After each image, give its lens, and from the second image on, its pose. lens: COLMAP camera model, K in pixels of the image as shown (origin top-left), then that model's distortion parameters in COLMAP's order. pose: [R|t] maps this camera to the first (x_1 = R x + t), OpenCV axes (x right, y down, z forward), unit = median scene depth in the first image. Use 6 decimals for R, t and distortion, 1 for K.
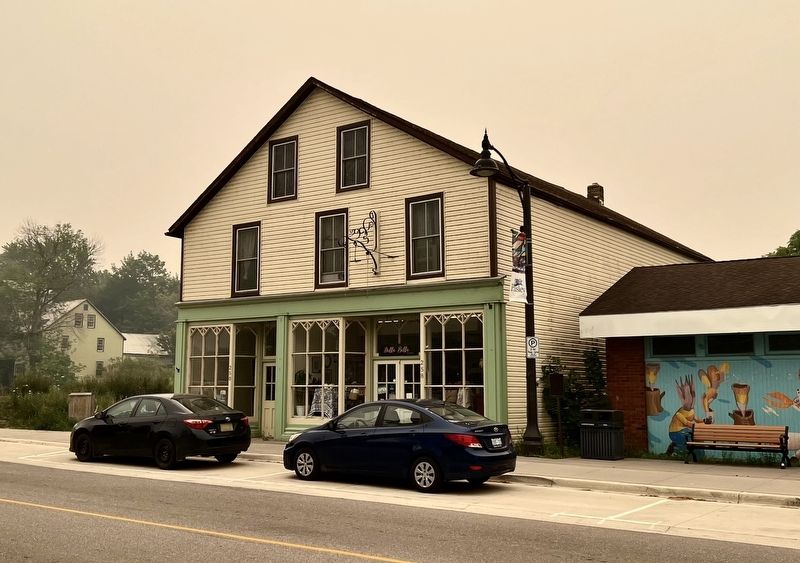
lens RADIAL K [[900.2, 0, 400.1], [0, 900.2, 262.1], [0, 0, 1]] dist [0.116997, -0.009452]
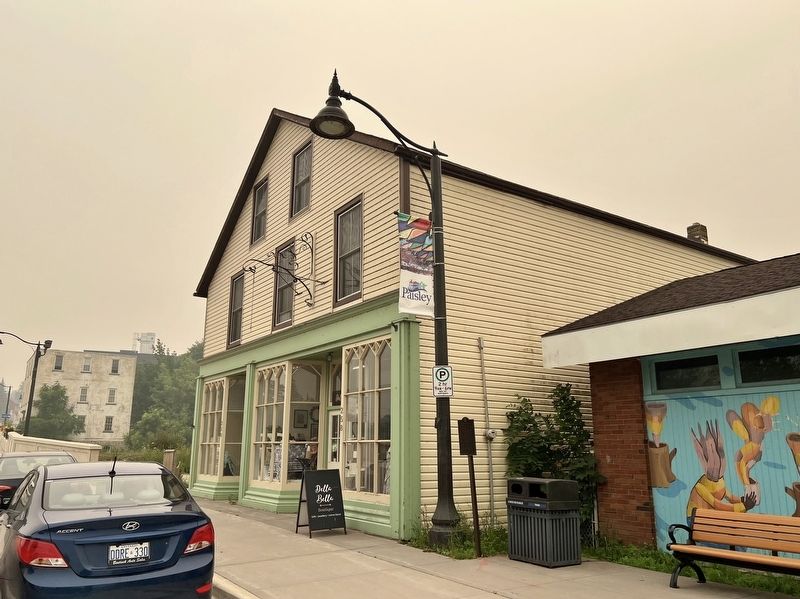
lens RADIAL K [[622.9, 0, 400.0], [0, 622.9, 299.5], [0, 0, 1]] dist [0.042379, -0.002681]
pose [[0.933845, -0.081157, -0.348349, 0.271301], [0.047839, 0.993508, -0.103219, 0.076617], [0.354465, 0.079726, 0.931664, 0.526283]]
